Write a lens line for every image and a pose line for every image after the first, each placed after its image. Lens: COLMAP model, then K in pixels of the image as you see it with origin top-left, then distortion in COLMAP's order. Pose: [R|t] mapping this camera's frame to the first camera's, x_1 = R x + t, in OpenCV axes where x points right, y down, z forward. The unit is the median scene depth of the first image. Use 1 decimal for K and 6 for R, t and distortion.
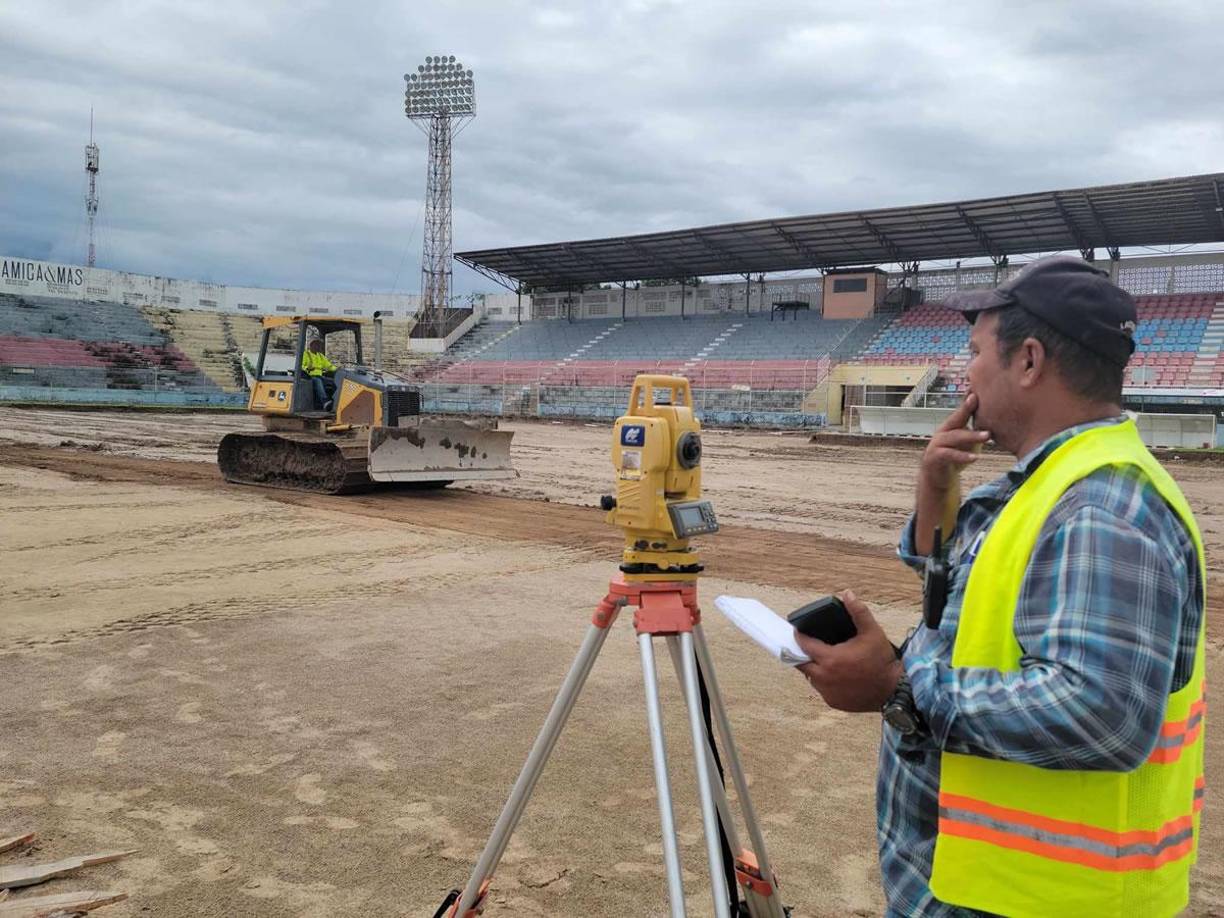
lens RADIAL K [[967.1, 0, 619.8], [0, 967.1, 457.2], [0, 0, 1]] dist [0.067314, -0.052692]
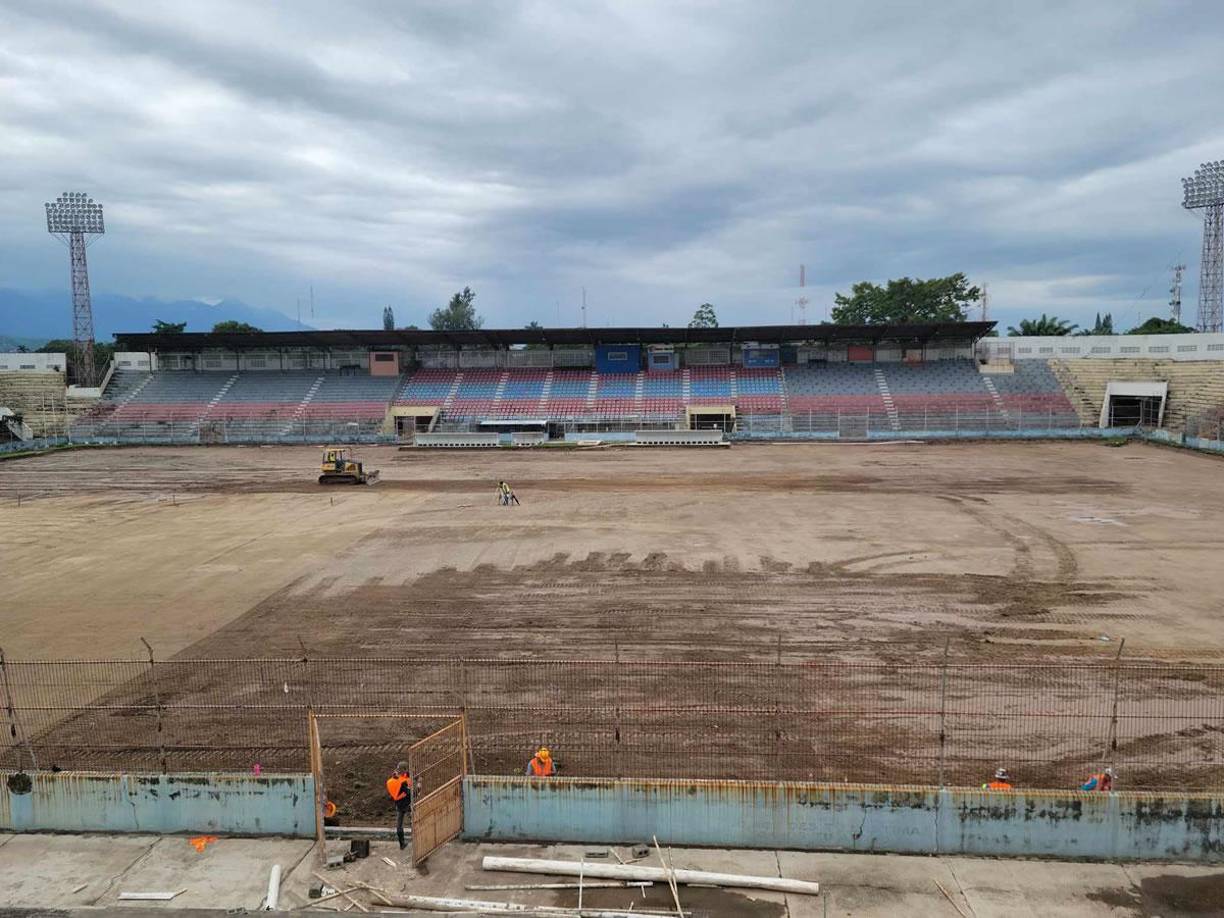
lens RADIAL K [[975.2, 0, 614.7], [0, 975.2, 463.3], [0, 0, 1]] dist [0.078320, -0.037626]
pose [[0.847019, -0.099569, 0.522153, -0.334153], [0.069936, 0.994635, 0.076218, -0.072442], [-0.526941, -0.028041, 0.849439, -0.720242]]
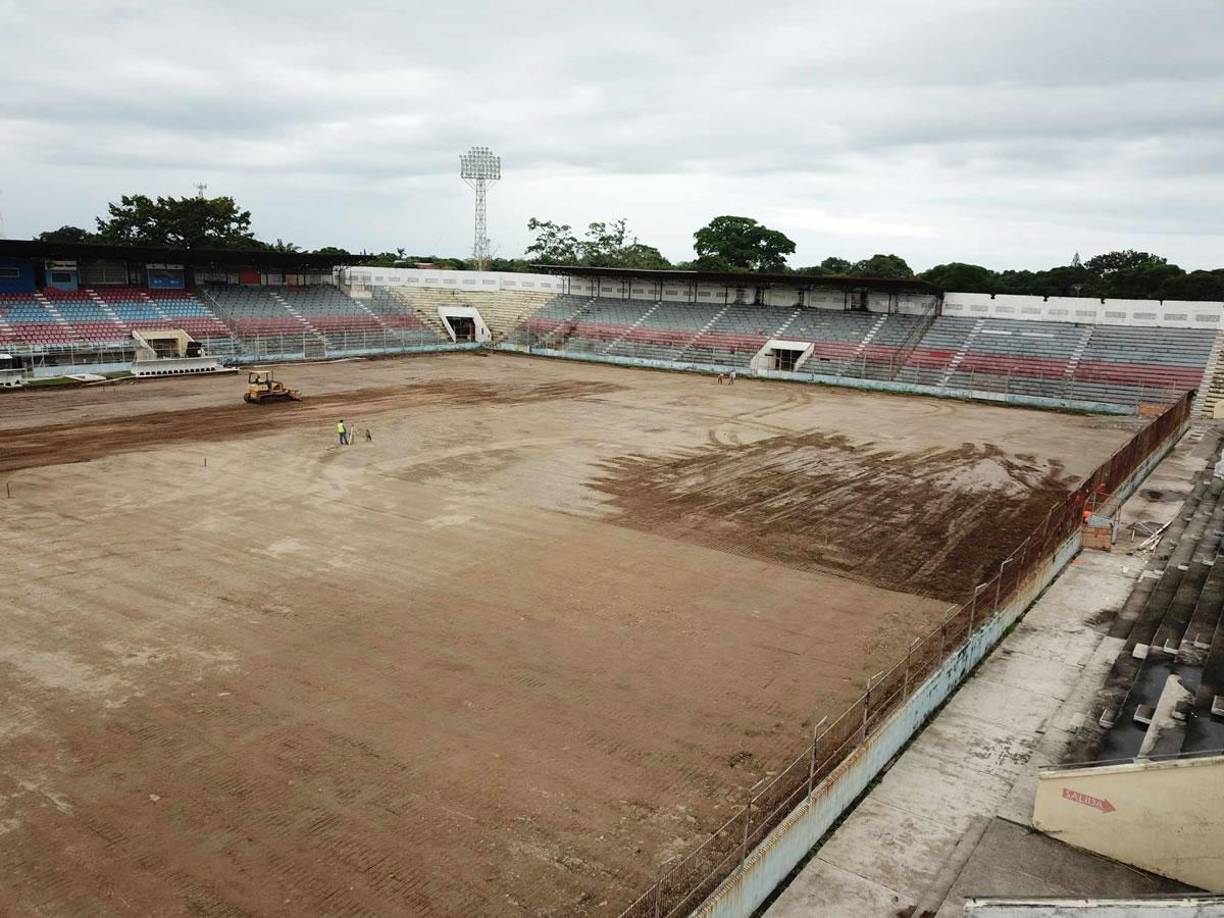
lens RADIAL K [[931.7, 0, 614.6], [0, 931.7, 459.4], [0, 0, 1]] dist [0.015836, -0.006541]
pose [[-0.006052, -0.234901, 0.972001, -0.796699], [0.020998, 0.971774, 0.234977, -0.157873], [-0.999761, 0.021832, -0.000949, -0.217186]]
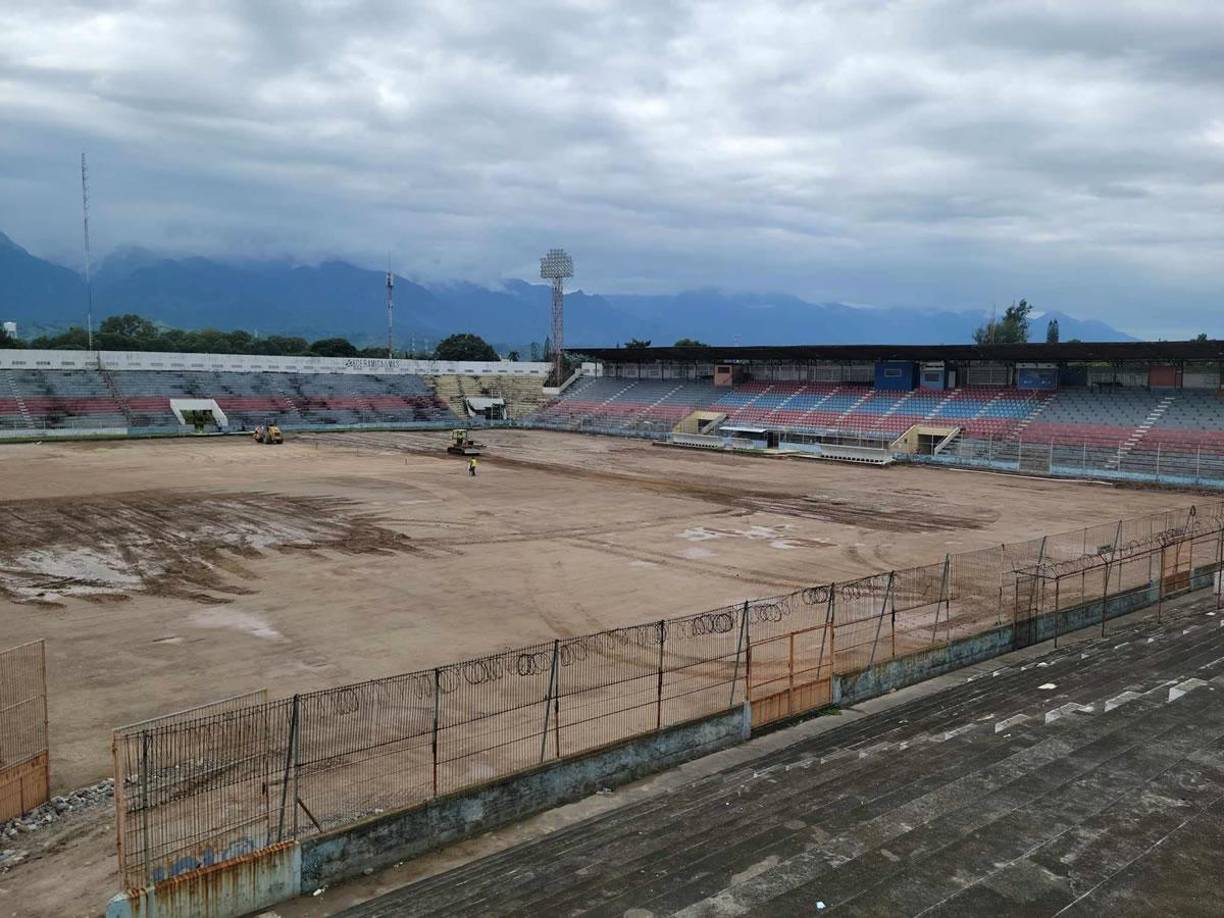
lens RADIAL K [[974.3, 0, 606.0], [0, 974.3, 452.6], [0, 0, 1]] dist [0.086986, -0.070750]
pose [[0.973078, 0.001841, -0.230468, 0.409312], [0.003513, 0.999733, 0.022818, -0.034083], [0.230449, -0.023013, 0.972812, -1.027425]]
